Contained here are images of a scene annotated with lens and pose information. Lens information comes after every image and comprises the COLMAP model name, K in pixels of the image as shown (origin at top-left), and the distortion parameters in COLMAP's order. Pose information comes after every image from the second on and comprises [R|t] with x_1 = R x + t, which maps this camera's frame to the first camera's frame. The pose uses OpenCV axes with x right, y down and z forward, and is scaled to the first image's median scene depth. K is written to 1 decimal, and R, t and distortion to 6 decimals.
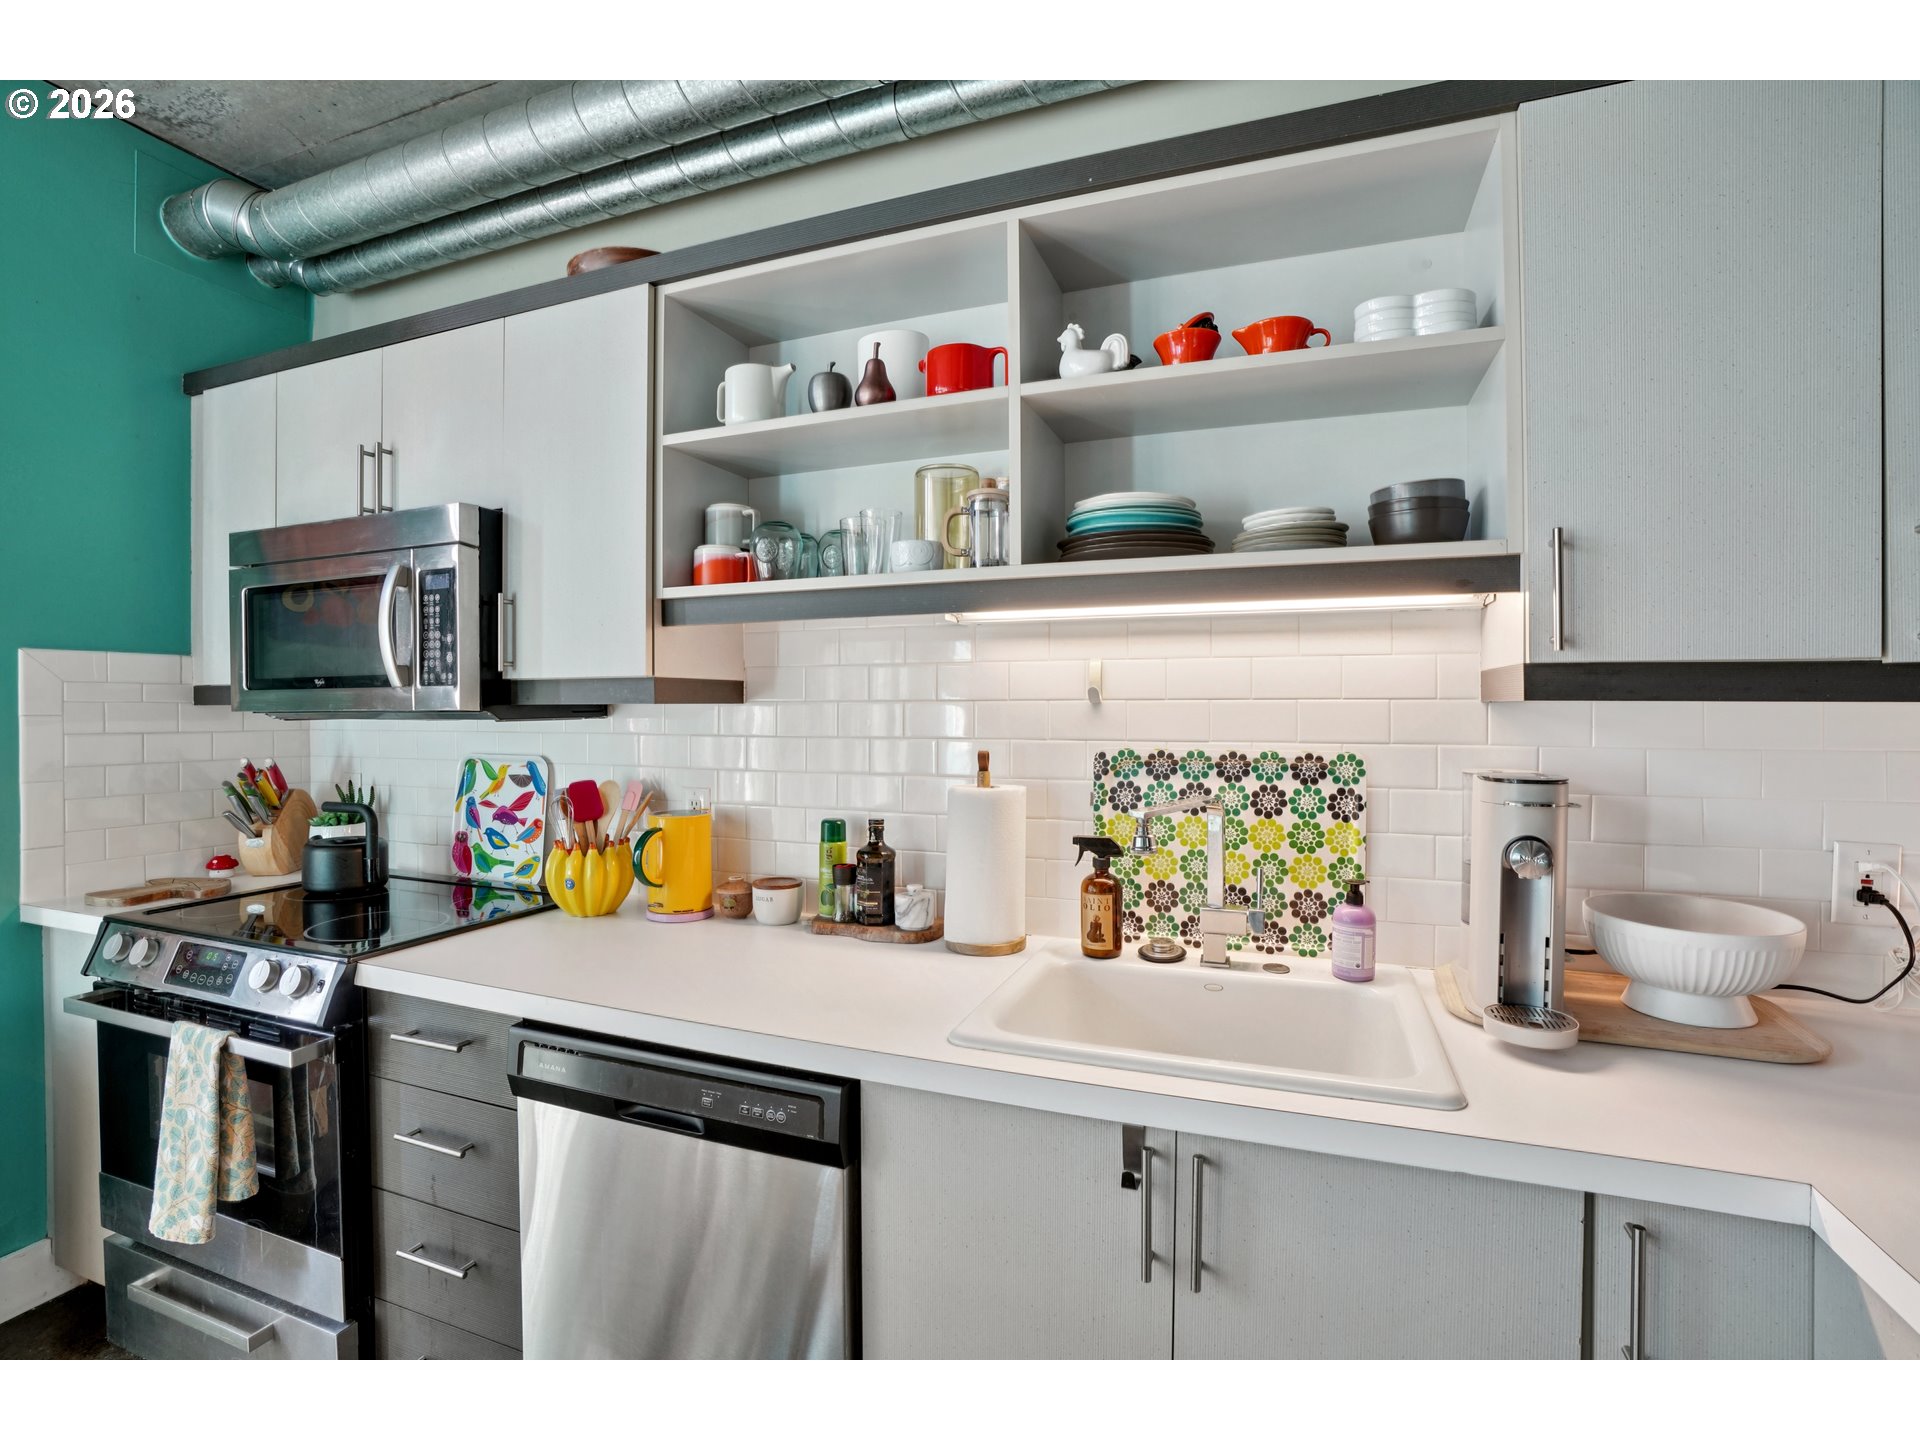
lens RADIAL K [[883.4, 0, 966.9], [0, 883.4, 714.1], [0, 0, 1]] dist [-0.051539, 0.012943]
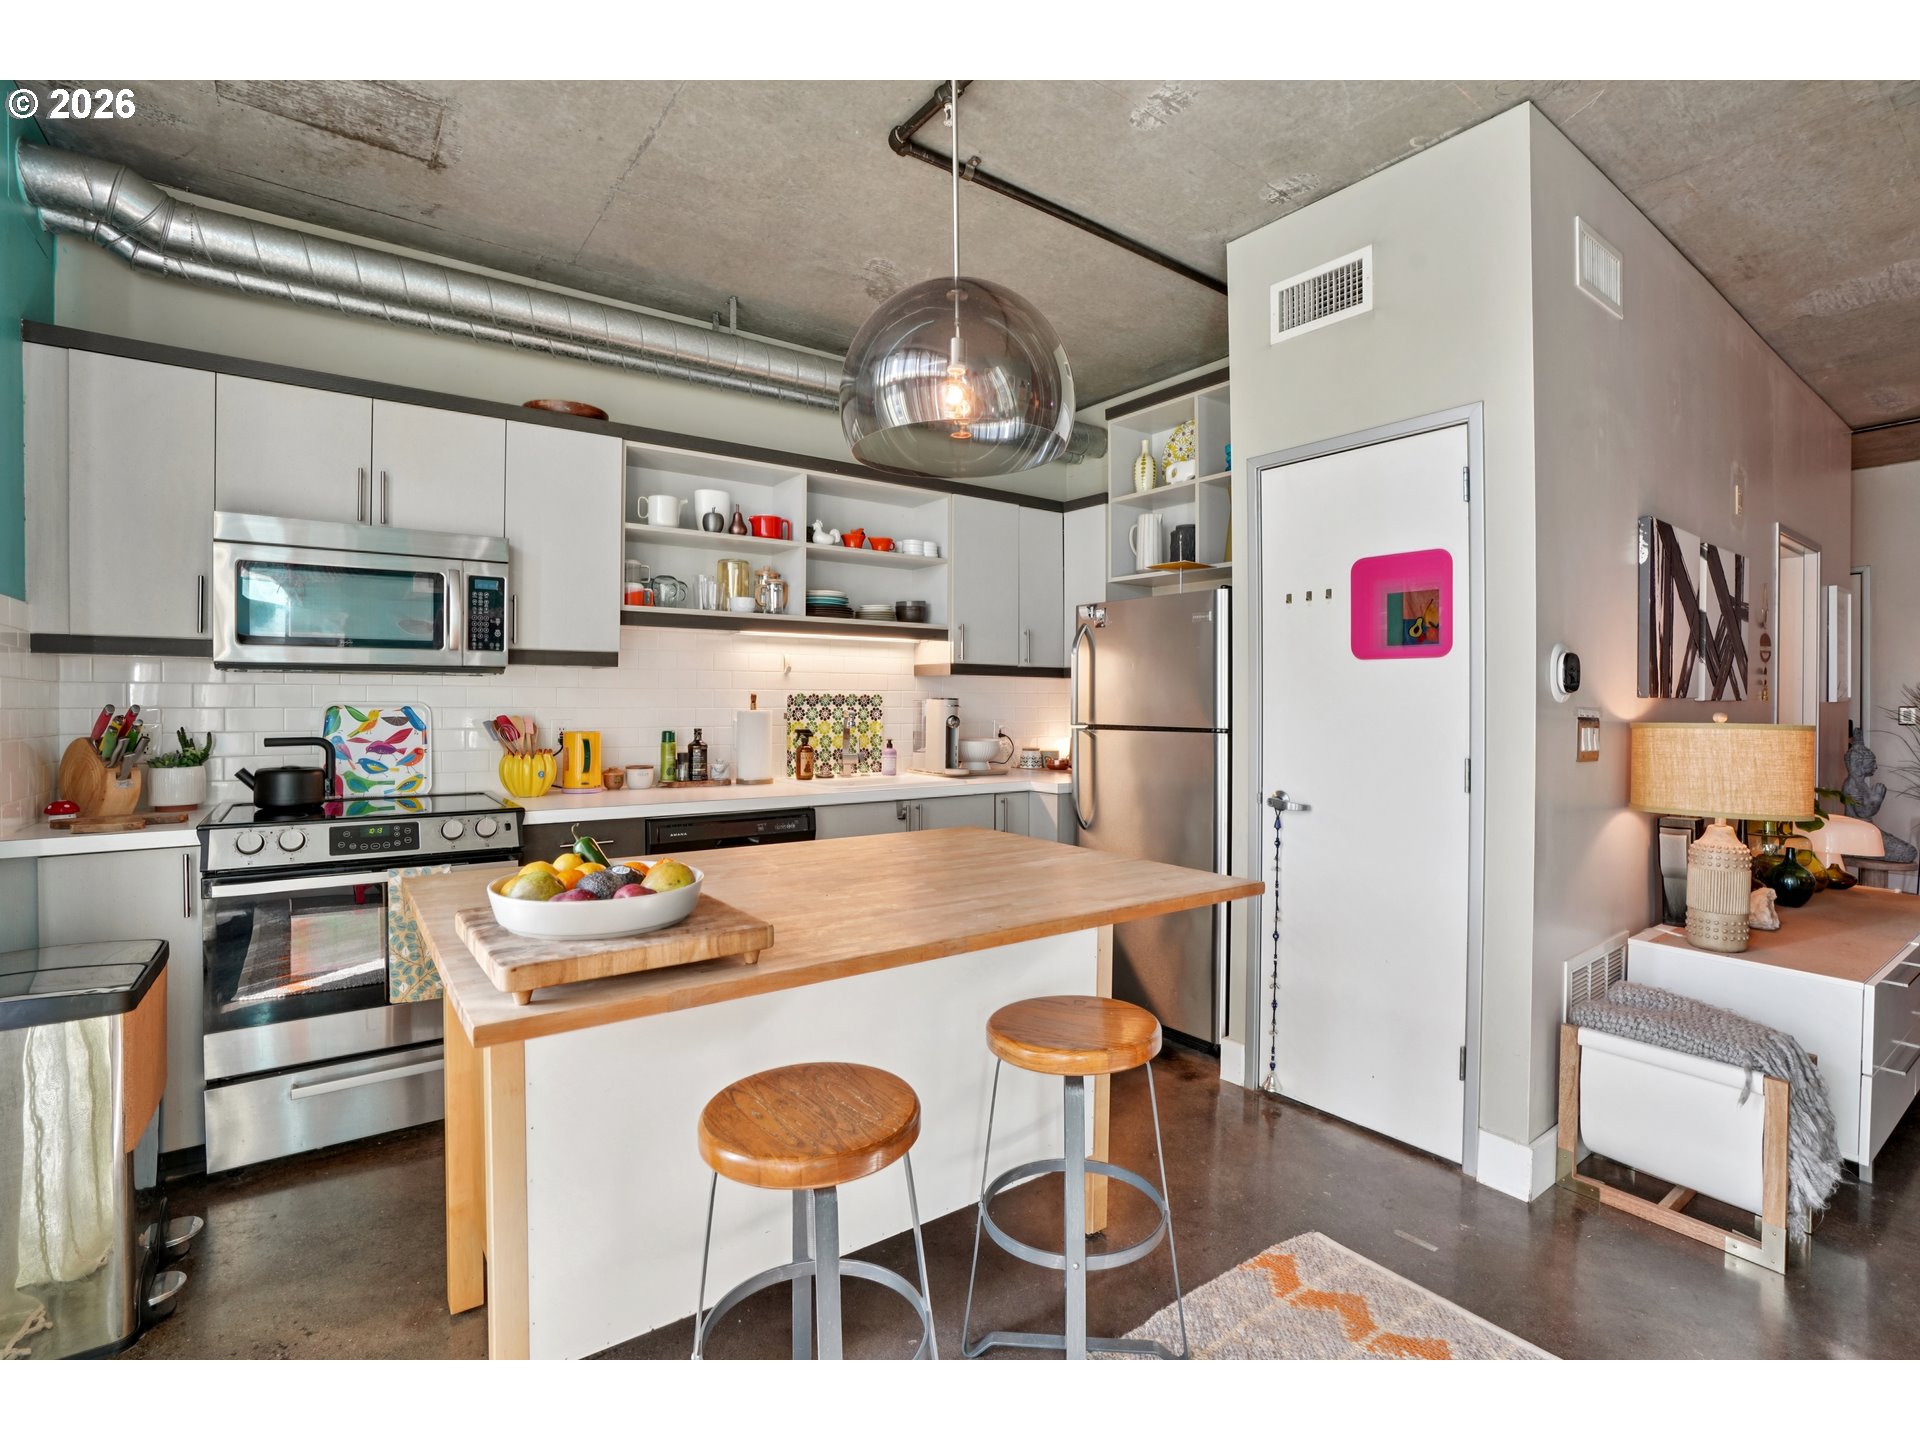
lens RADIAL K [[883.4, 0, 949.5], [0, 883.4, 712.1], [0, 0, 1]] dist [-0.051539, 0.012943]
pose [[0.544069, -0.006509, 0.839015, -1.482446], [0.002362, 0.999978, 0.006226, 0.071331], [-0.839037, -0.001406, 0.544072, -0.565378]]
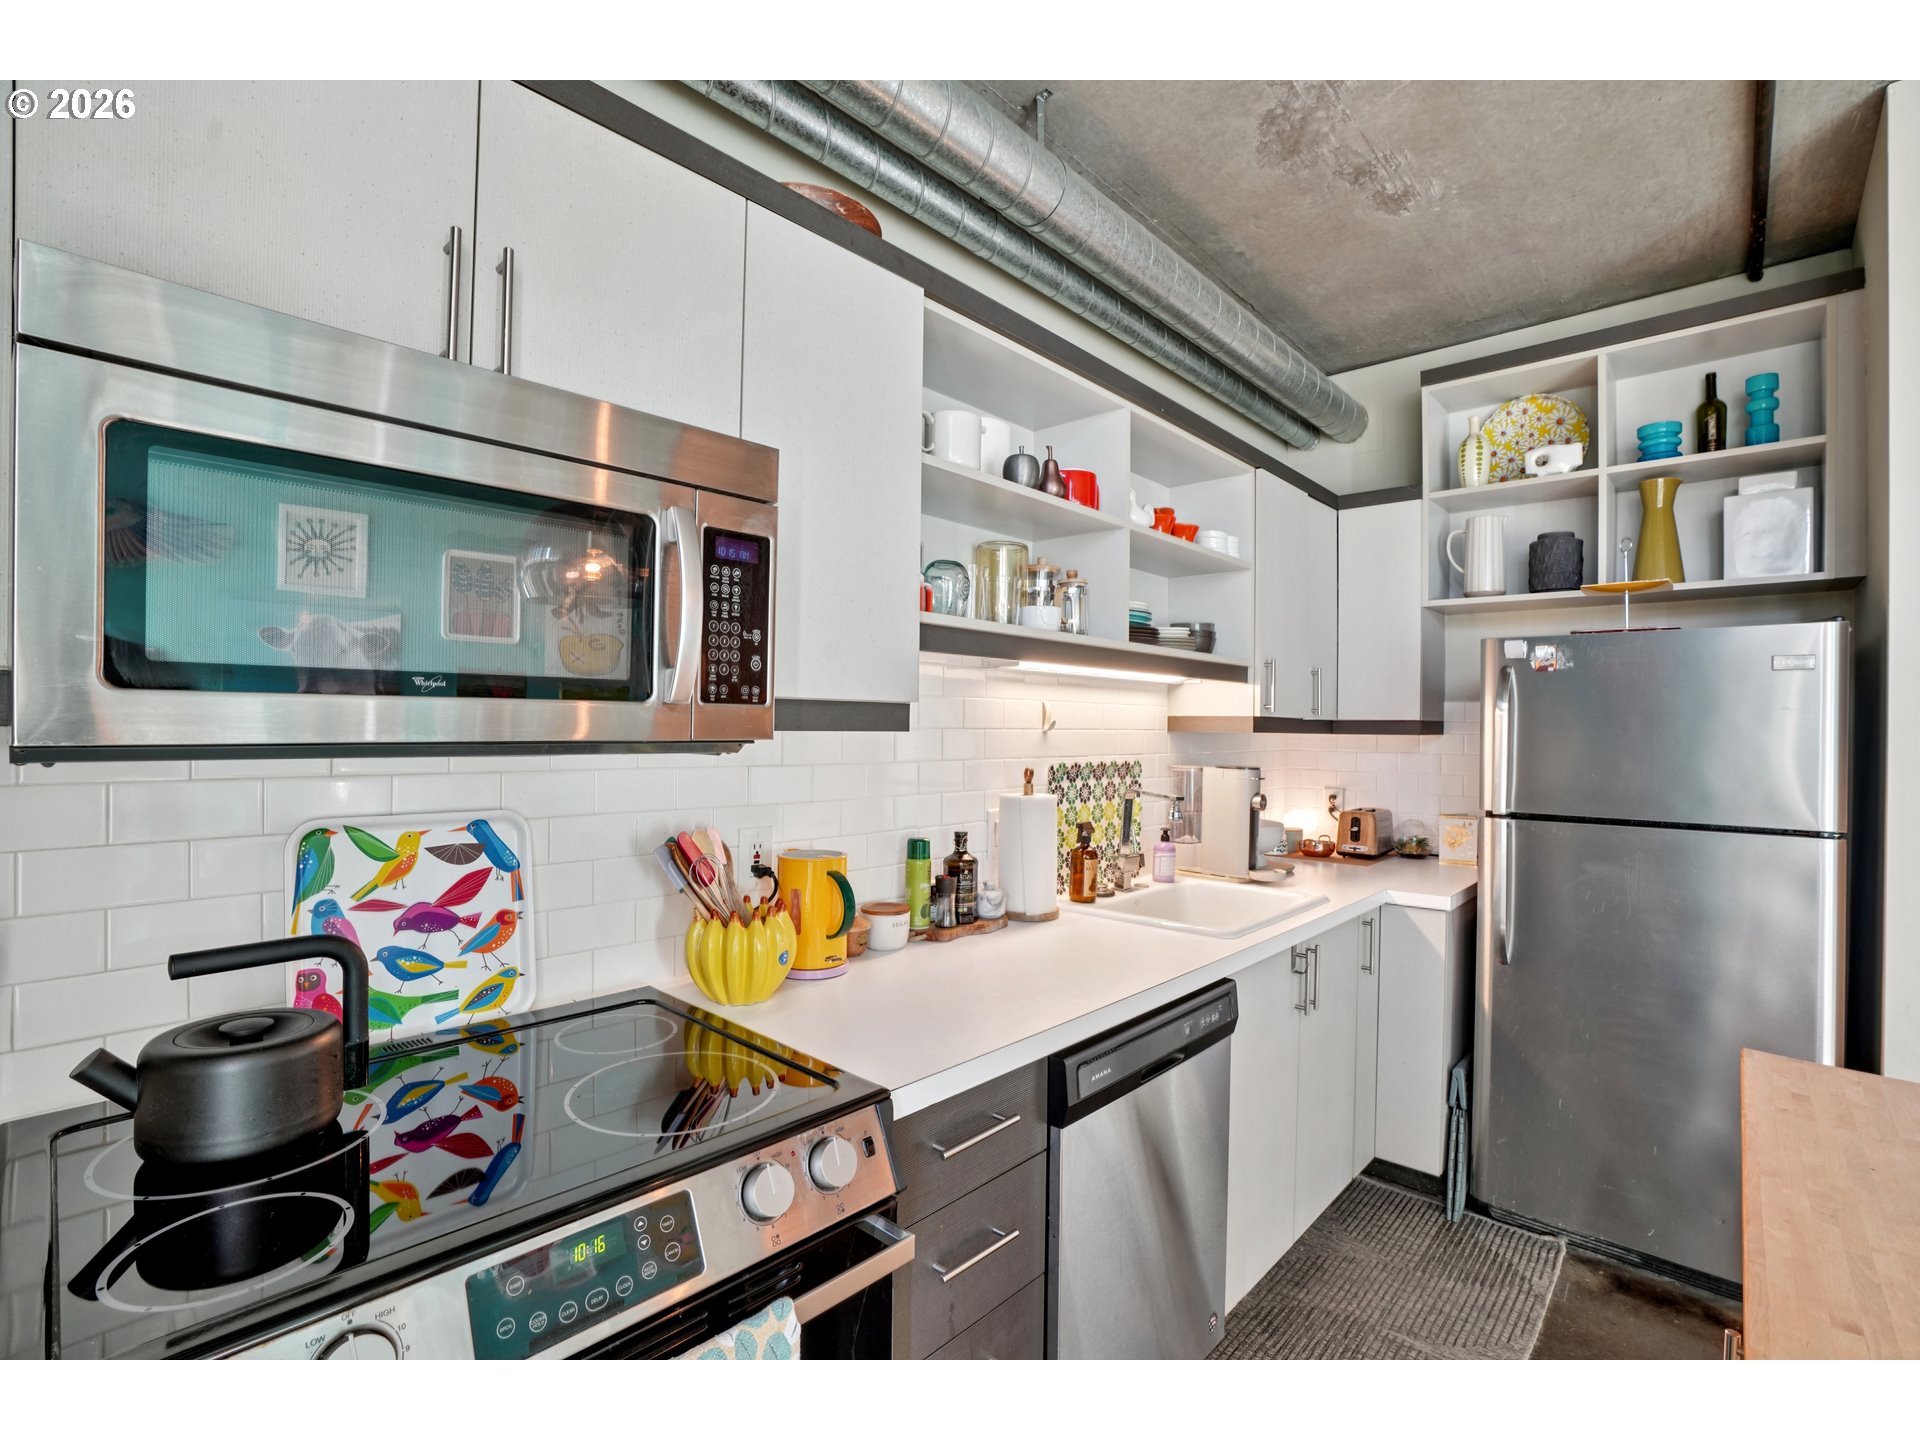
lens RADIAL K [[883.4, 0, 961.8], [0, 883.4, 726.1], [0, 0, 1]] dist [-0.051539, 0.012943]
pose [[0.372385, 0.007201, 0.928051, -1.185978], [-0.004148, 0.999973, -0.006094, -0.011435], [-0.928069, -0.001580, 0.372404, 0.580300]]
